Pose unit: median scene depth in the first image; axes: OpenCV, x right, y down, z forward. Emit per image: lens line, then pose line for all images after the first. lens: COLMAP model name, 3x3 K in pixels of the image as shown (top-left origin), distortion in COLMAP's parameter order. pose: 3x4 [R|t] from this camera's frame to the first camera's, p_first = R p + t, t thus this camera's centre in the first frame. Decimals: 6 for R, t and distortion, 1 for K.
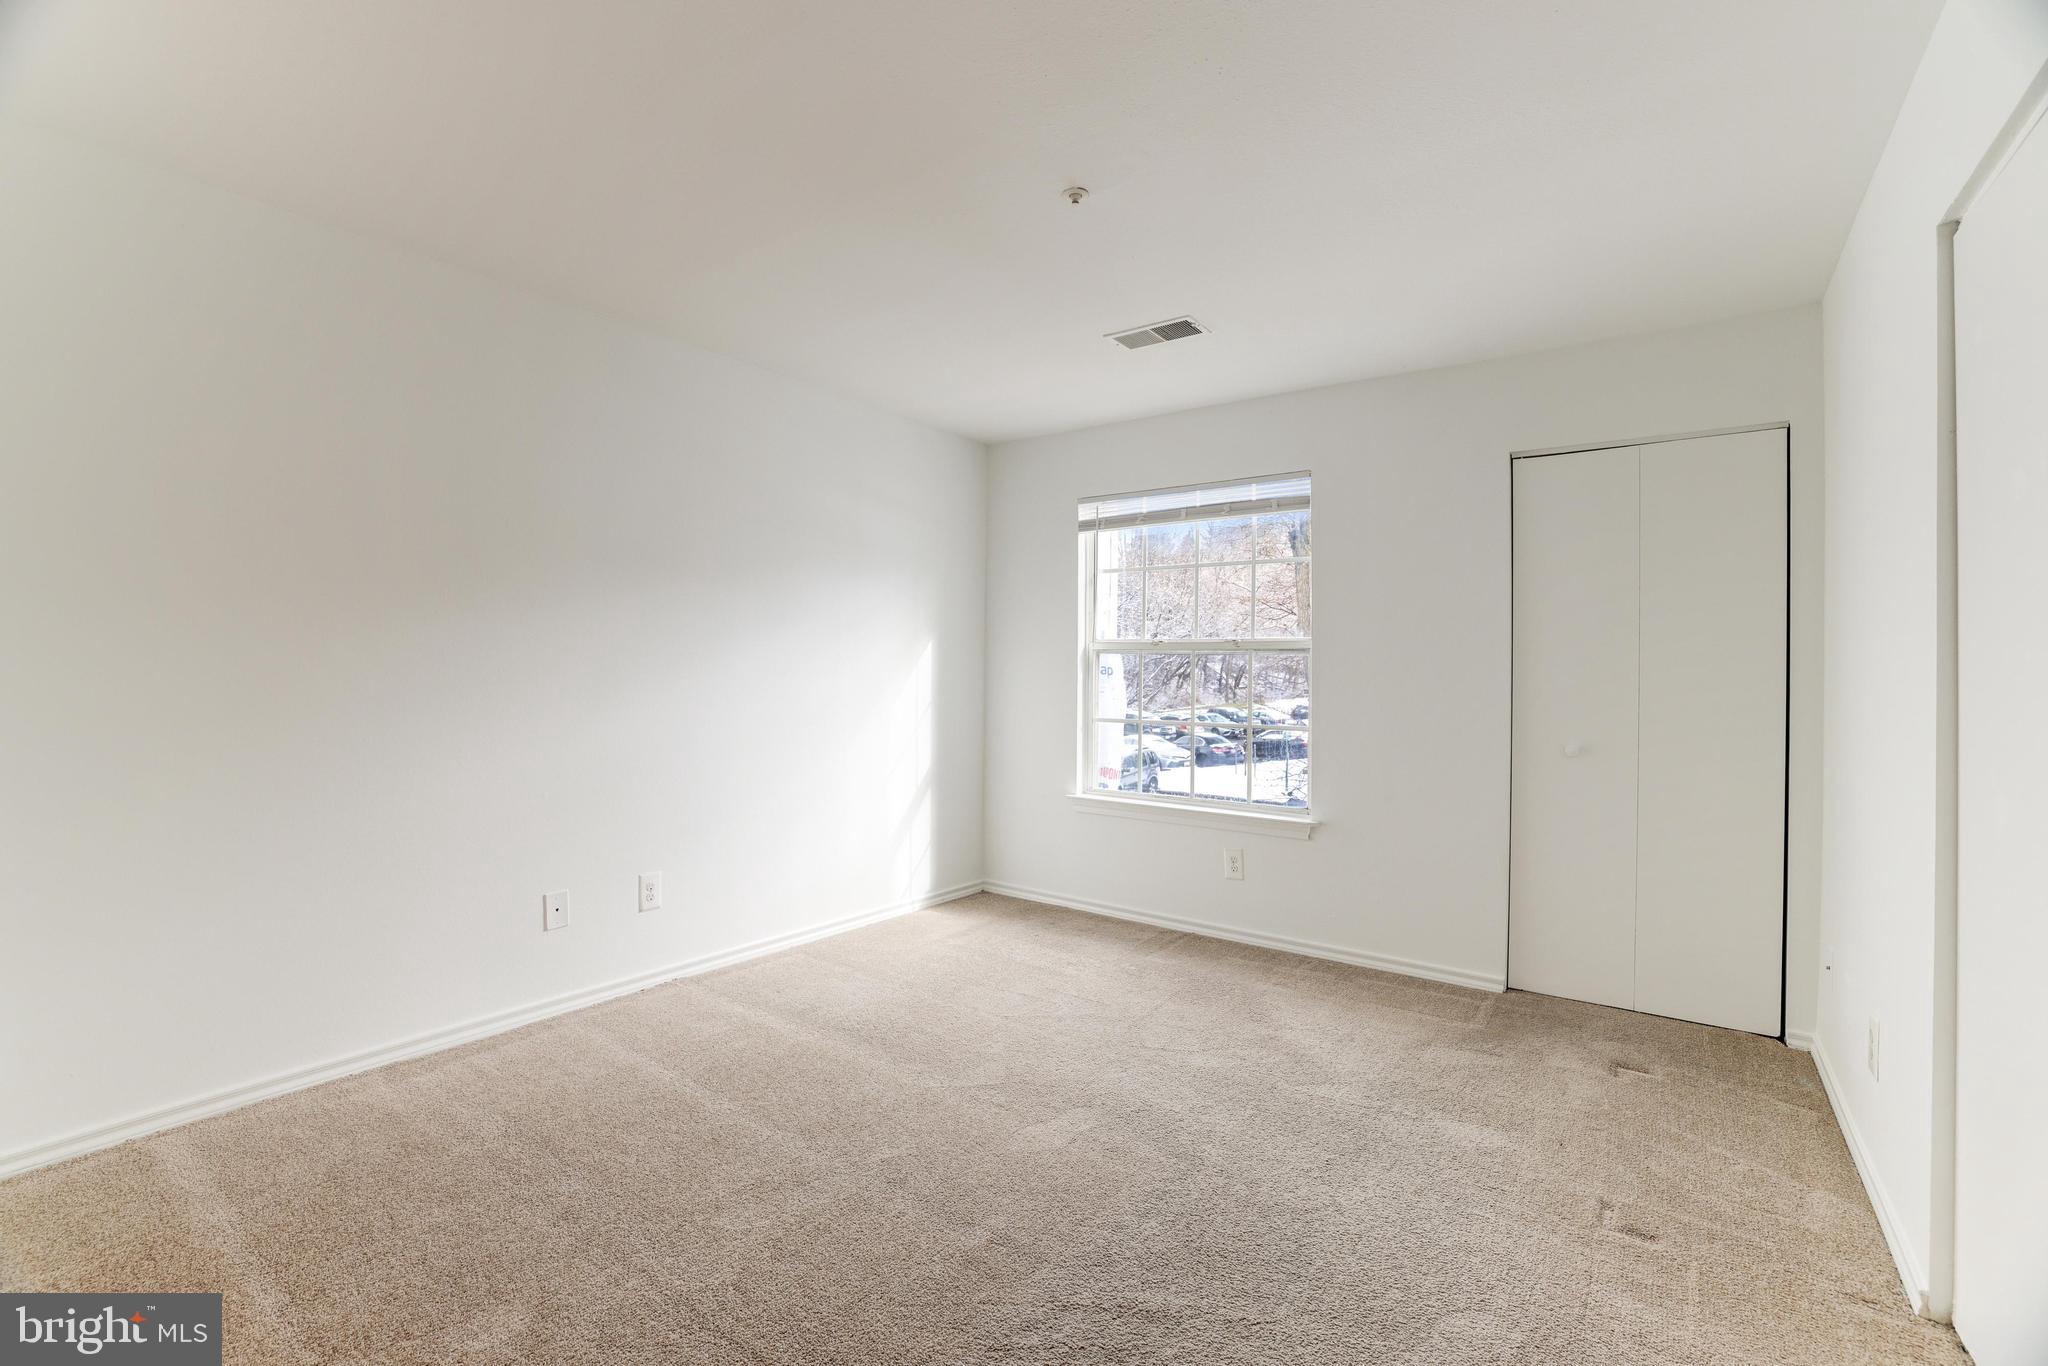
lens RADIAL K [[873.3, 0, 1028.4], [0, 873.3, 674.6], [0, 0, 1]] dist [-0.014679, 0.000644]
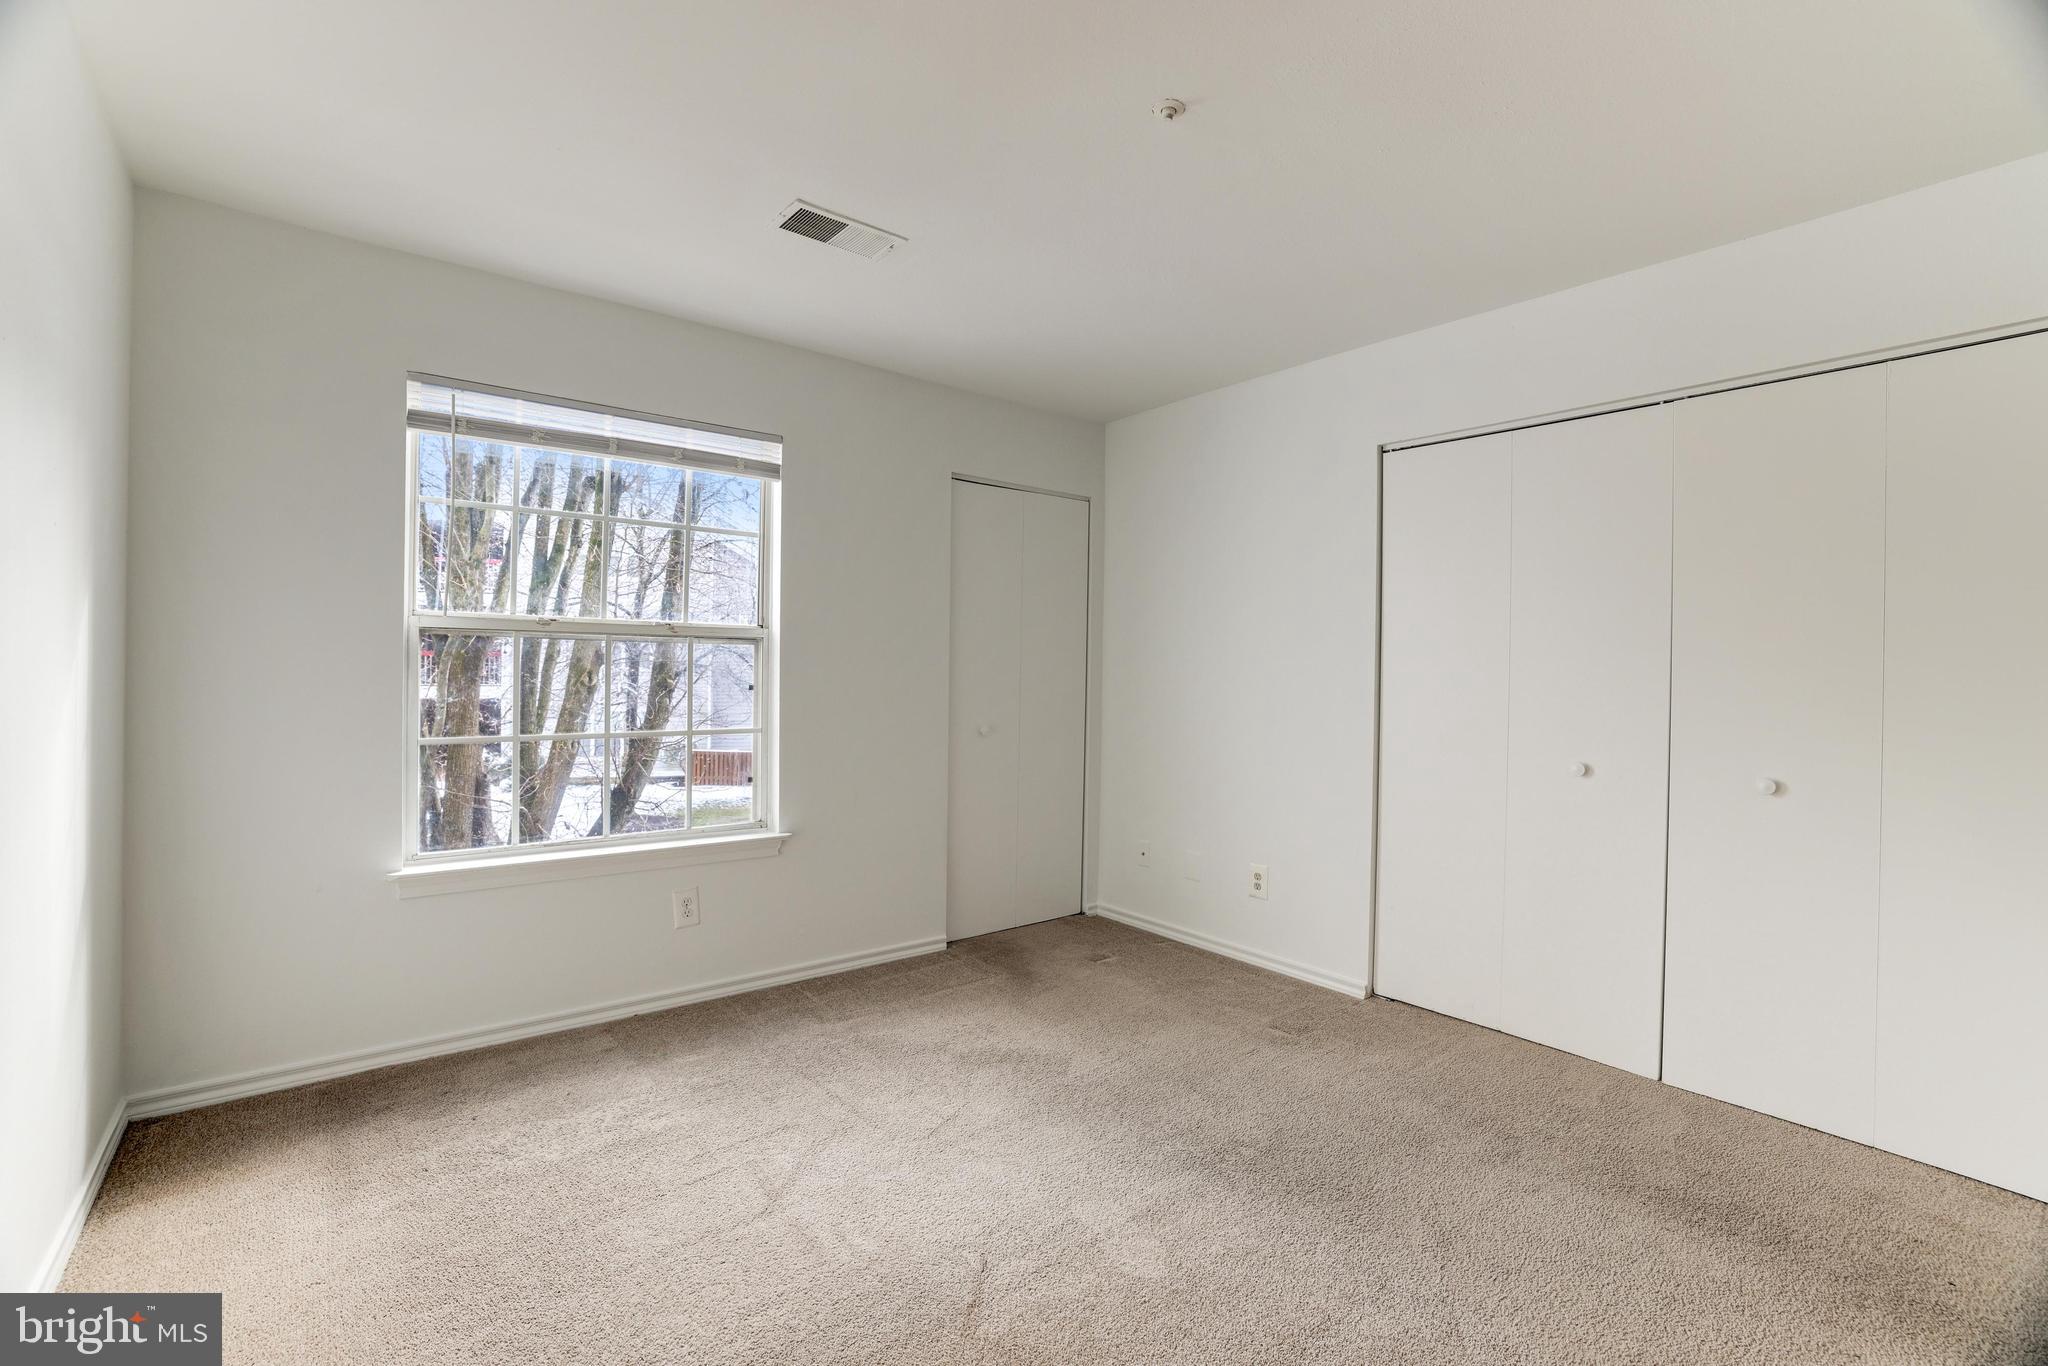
lens RADIAL K [[873.3, 0, 1028.4], [0, 873.3, 674.6], [0, 0, 1]] dist [-0.014679, 0.000644]
pose [[0.298061, -0.014786, 0.954432, -0.449640], [-0.007876, 0.999808, 0.017948, -0.011575], [-0.954514, -0.012867, 0.297888, 0.500197]]
